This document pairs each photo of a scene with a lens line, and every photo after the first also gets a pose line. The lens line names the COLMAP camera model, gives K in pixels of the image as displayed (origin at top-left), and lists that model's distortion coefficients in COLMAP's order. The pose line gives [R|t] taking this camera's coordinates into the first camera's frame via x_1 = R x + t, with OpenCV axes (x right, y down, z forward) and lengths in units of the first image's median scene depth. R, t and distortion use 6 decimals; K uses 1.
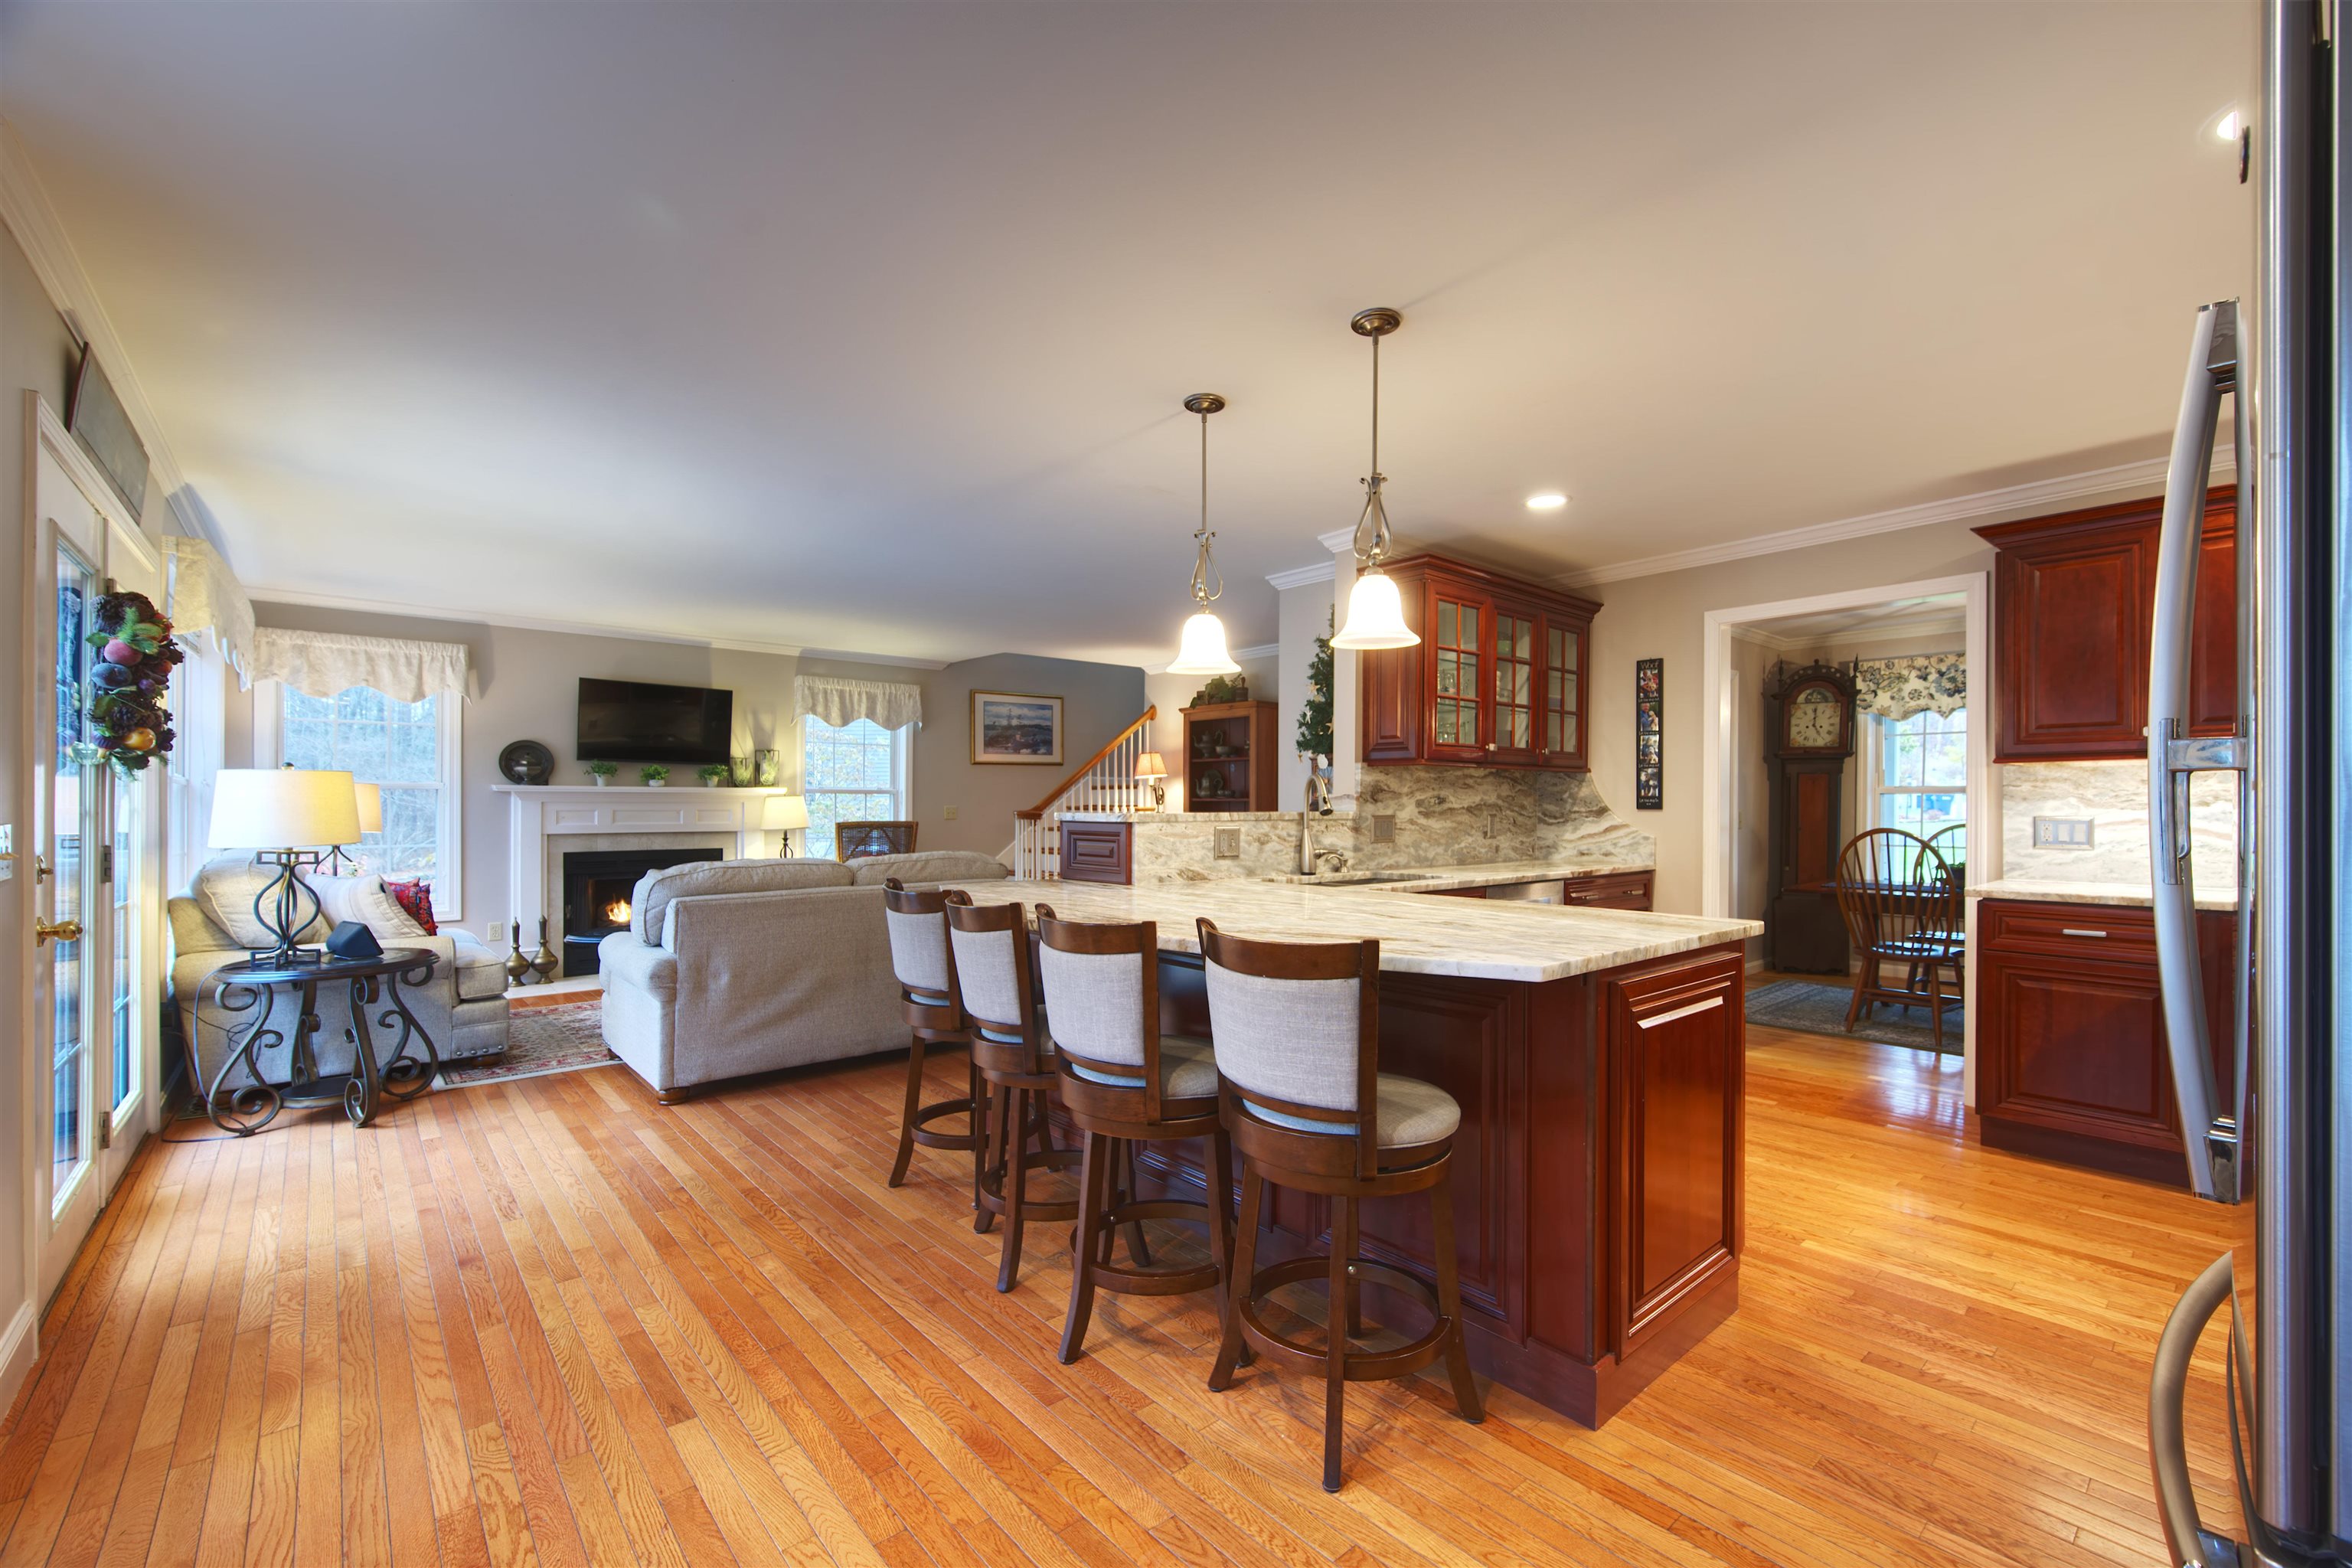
lens RADIAL K [[1005.7, 0, 1188.9], [0, 1005.7, 805.2], [0, 0, 1]] dist [-0.001559, -0.000384]
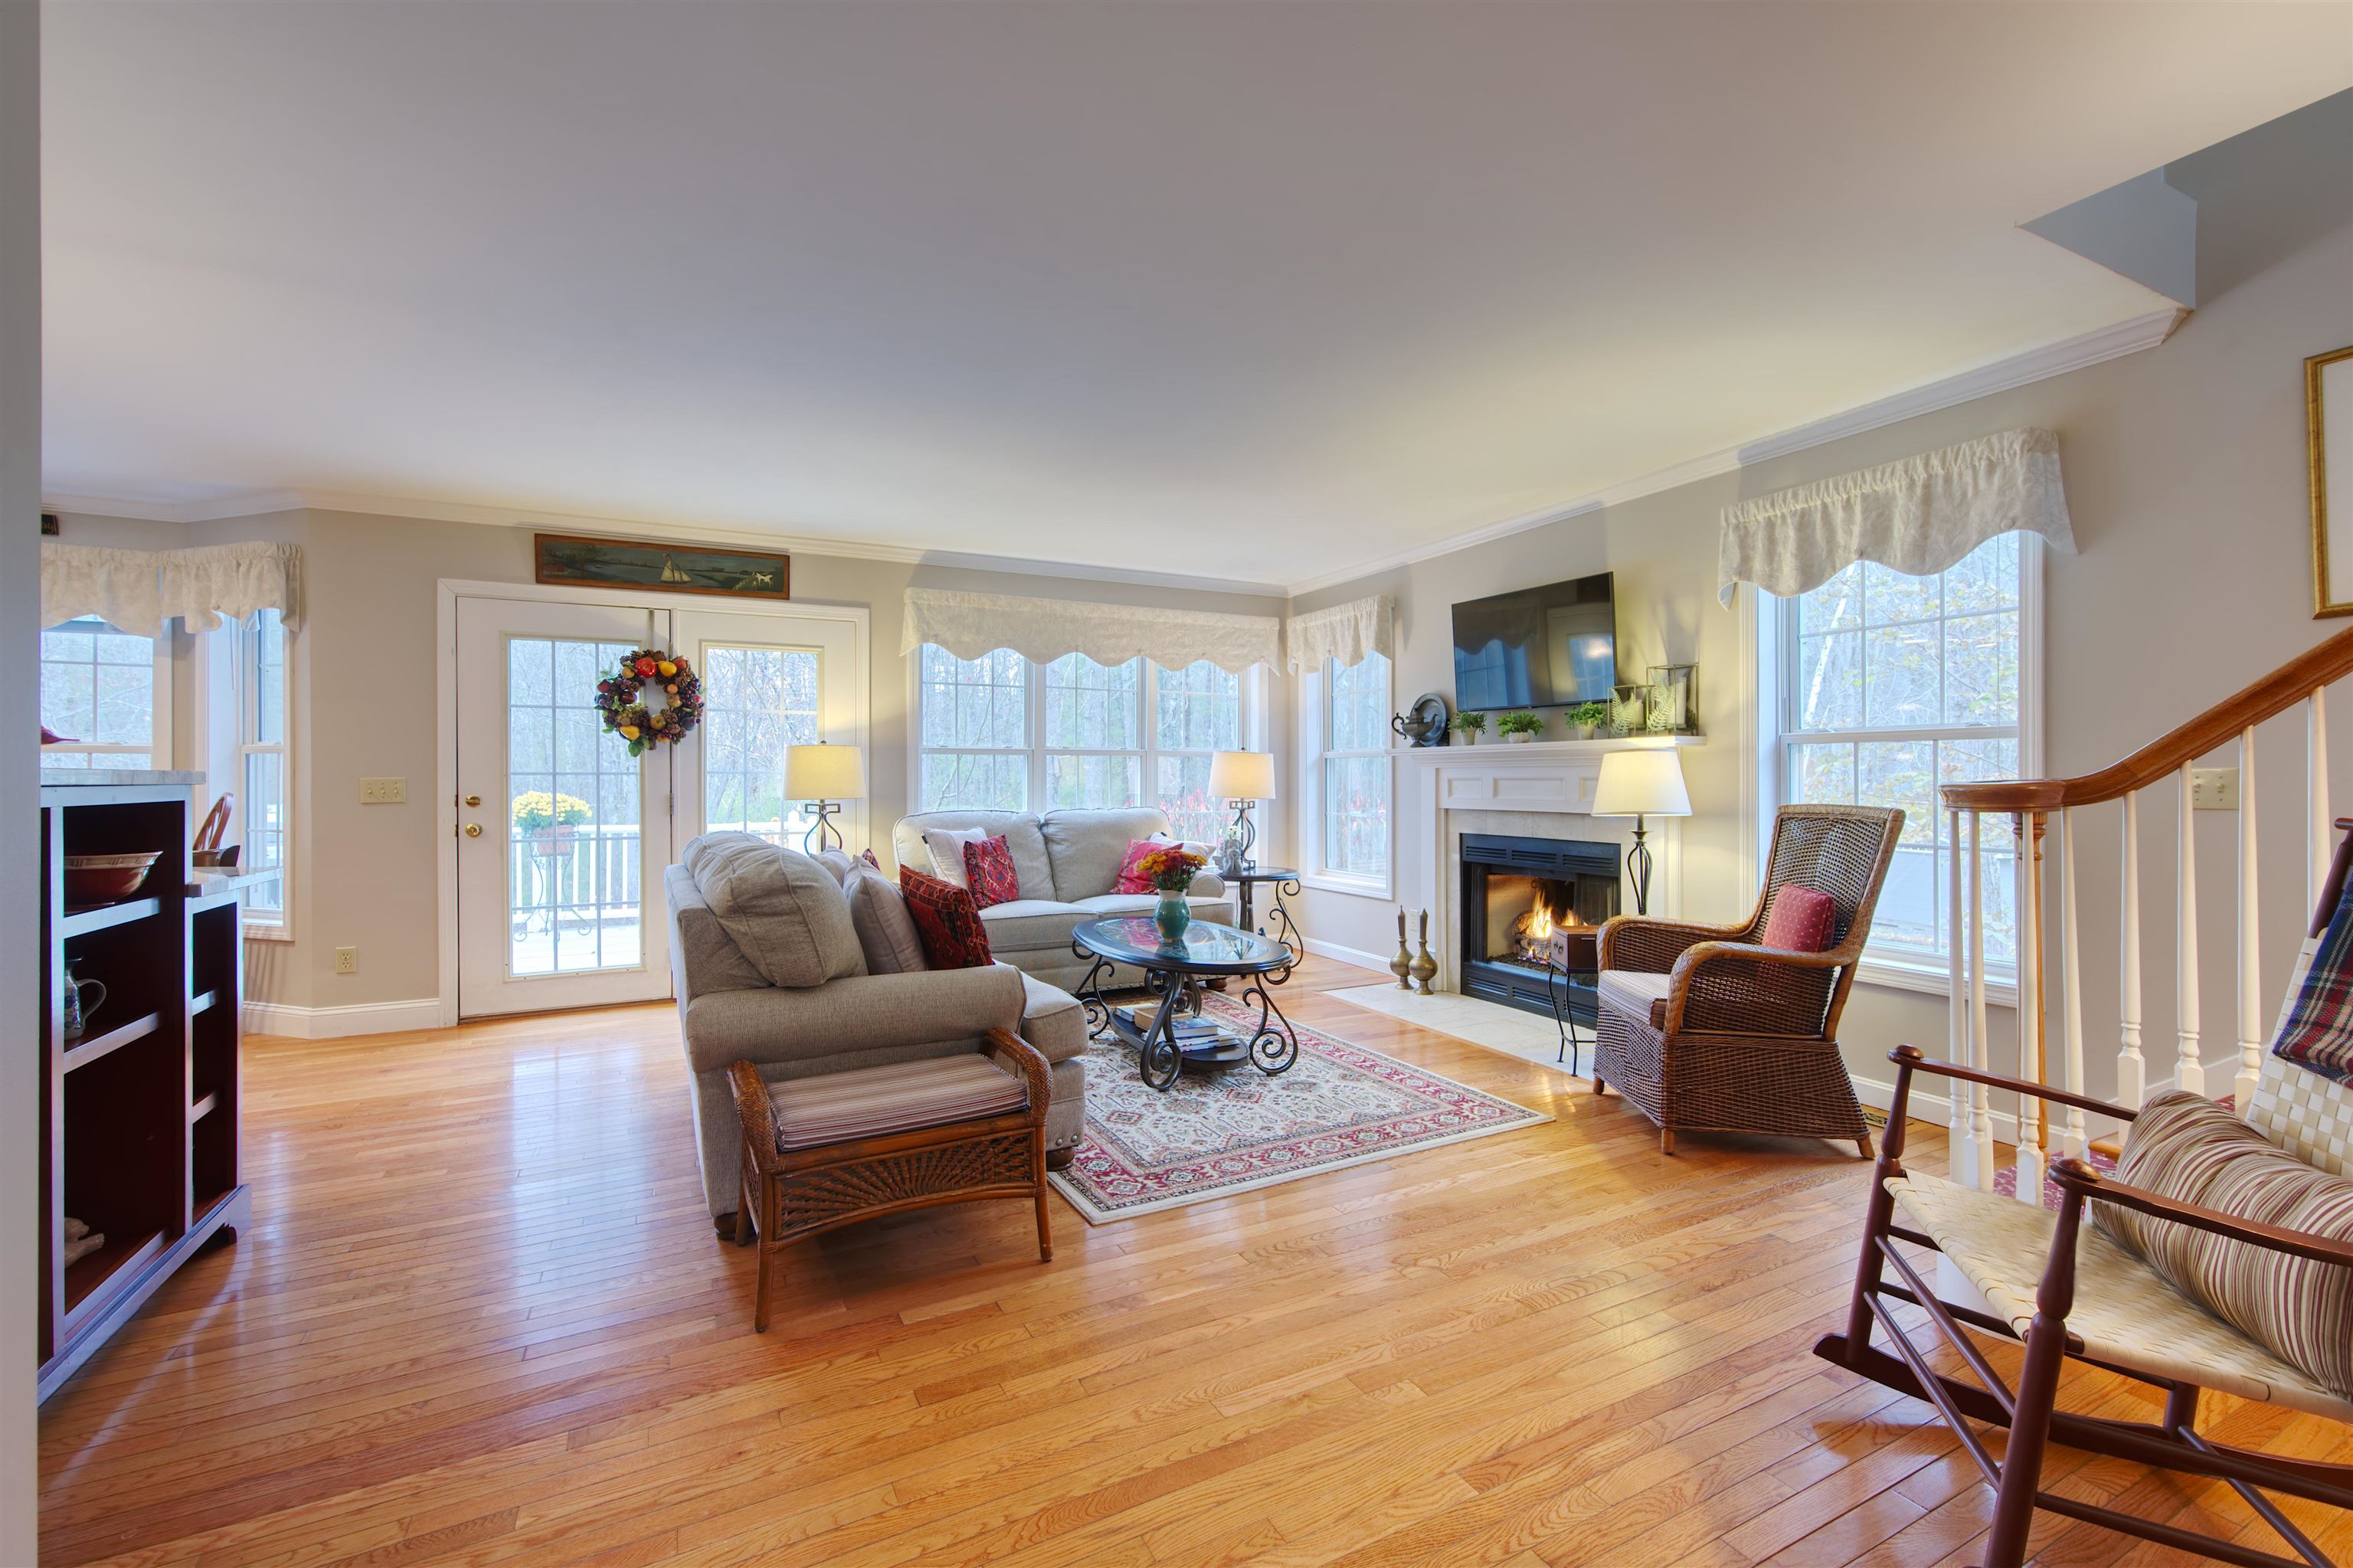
lens RADIAL K [[1005.5, 0, 1190.2], [0, 1005.5, 777.1], [0, 0, 1]] dist [0.002387, -0.000248]
pose [[-0.234616, 0.002095, -0.972086, 0.153198], [0.012543, 0.999921, -0.000873, 0.001608], [0.972007, -0.012398, -0.234624, 0.814156]]
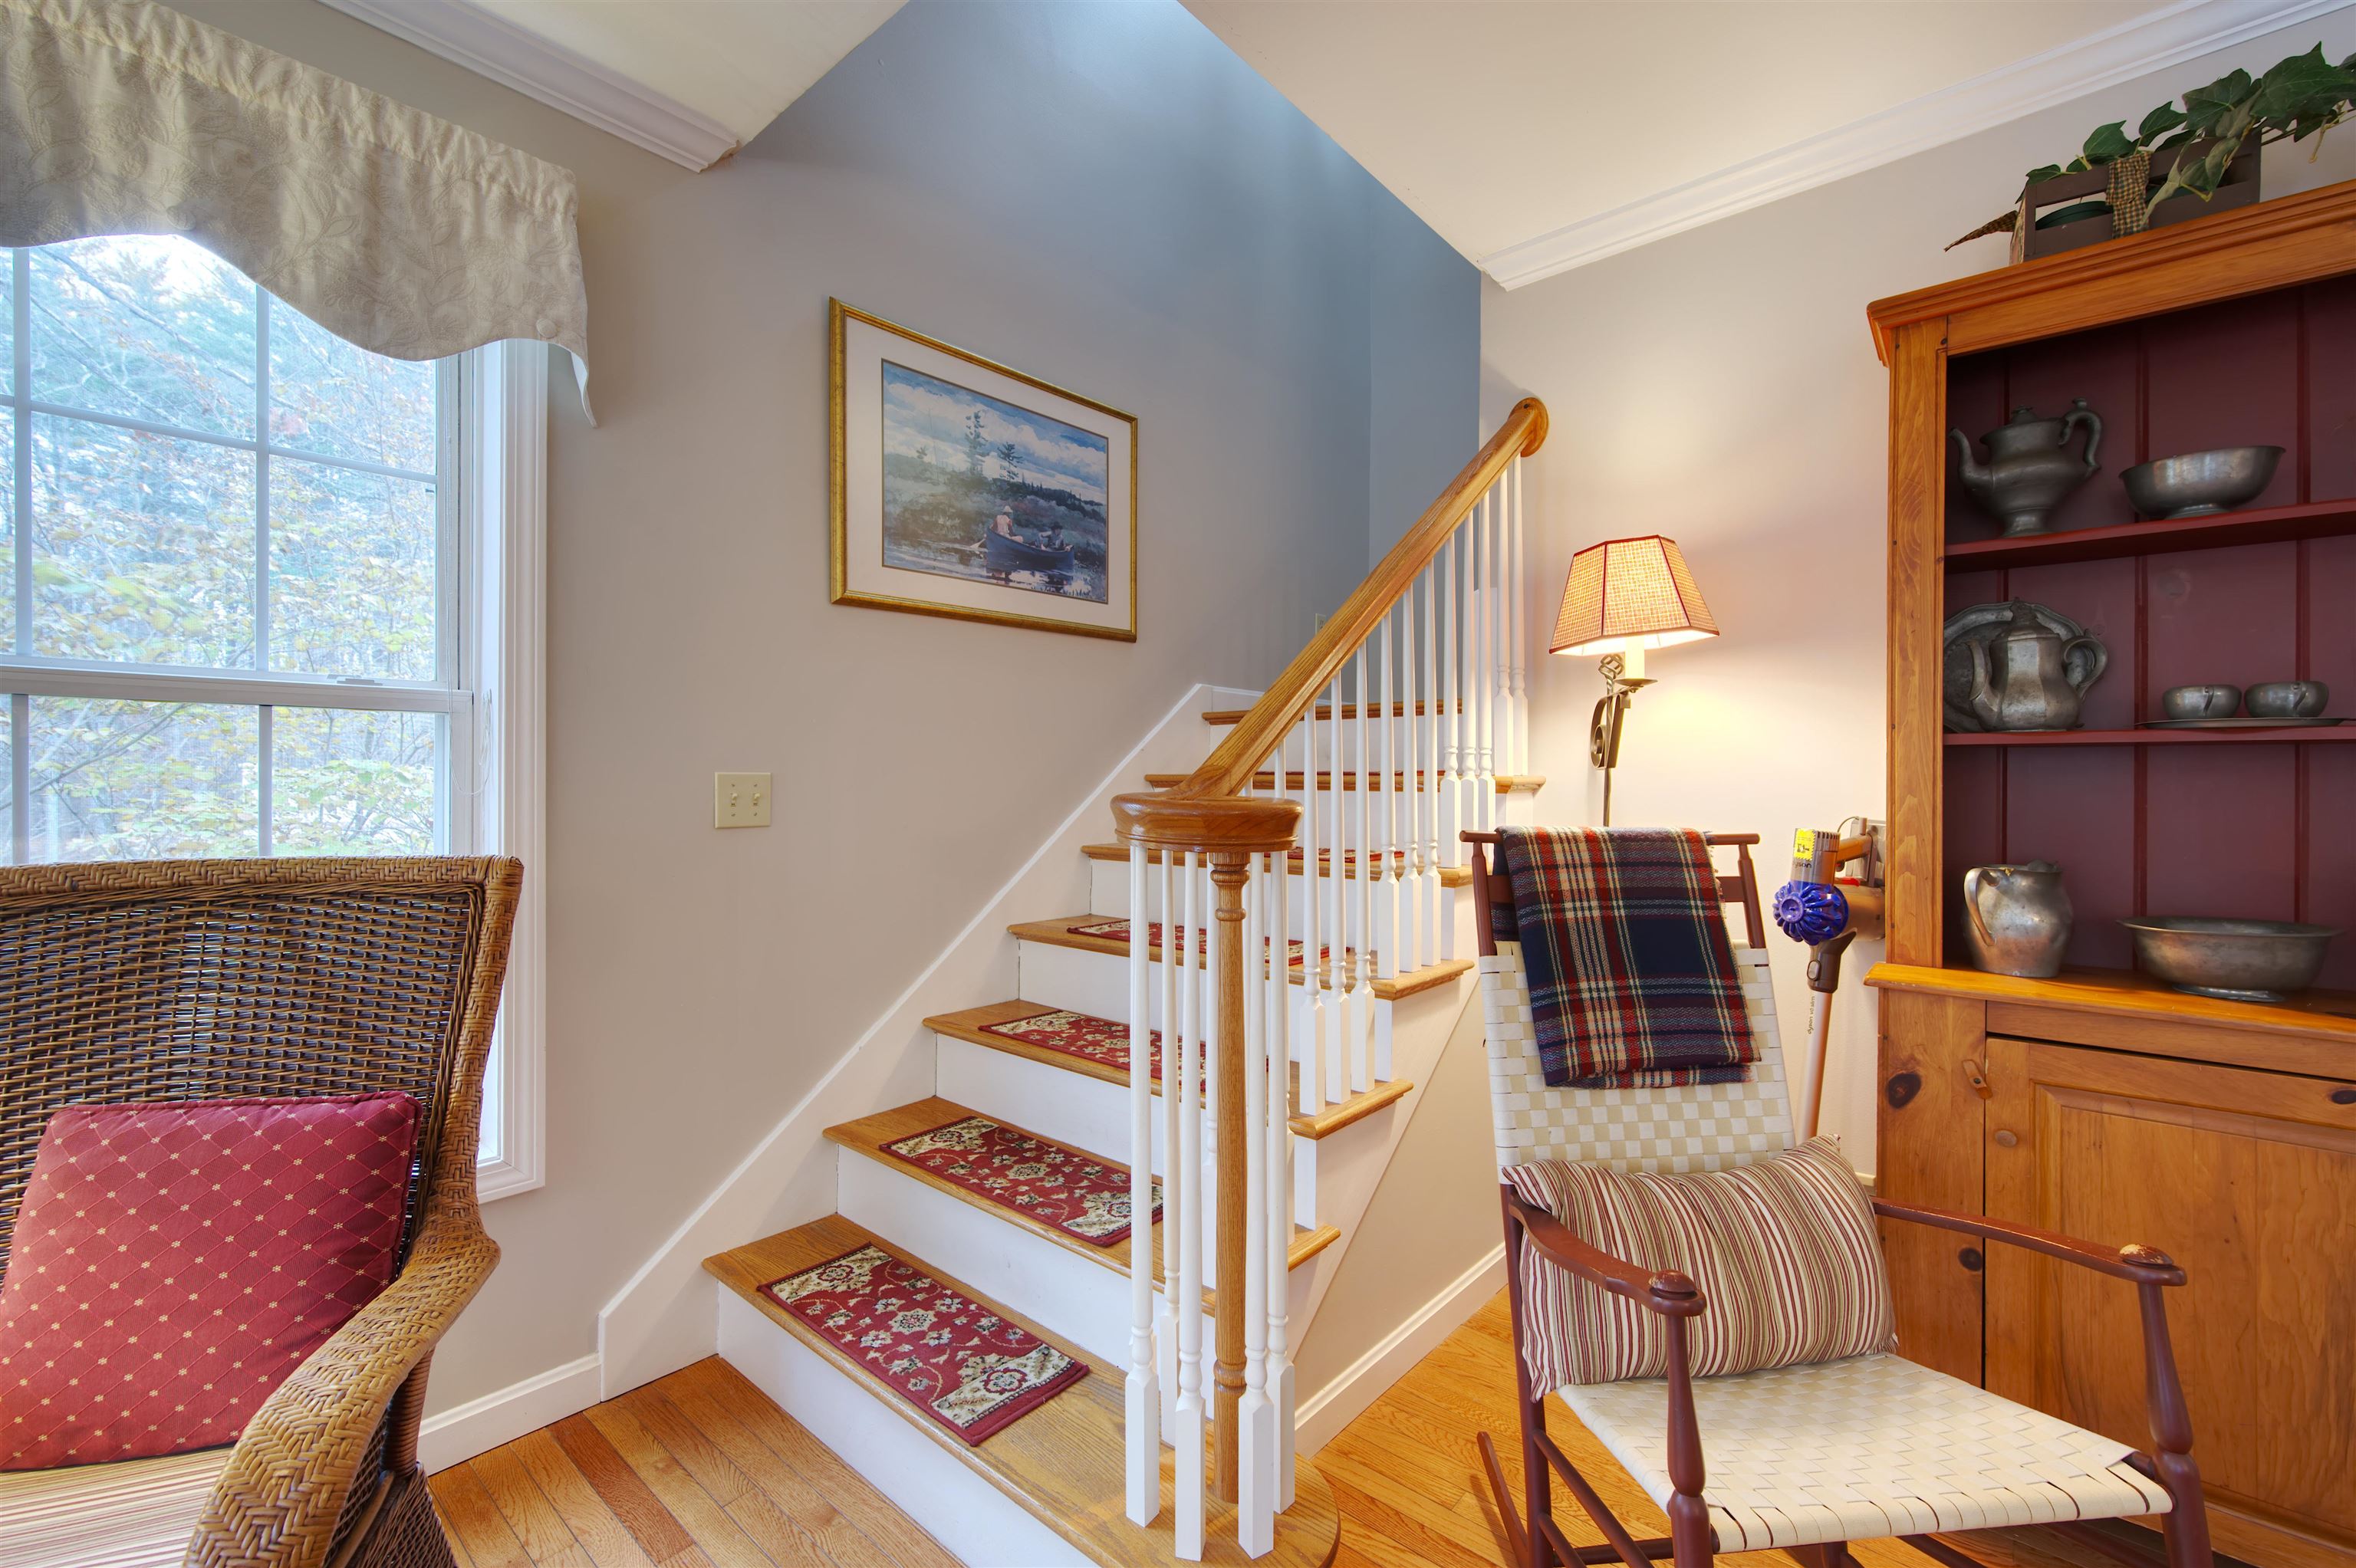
lens RADIAL K [[1006.7, 0, 1174.5], [0, 1006.7, 781.0], [0, 0, 1]] dist [0.002387, -0.000248]
pose [[0.990151, -0.001156, 0.140002, -0.181126], [0.000562, 0.999991, 0.004279, 0.002277], [-0.140006, -0.004158, 0.990142, 0.801622]]
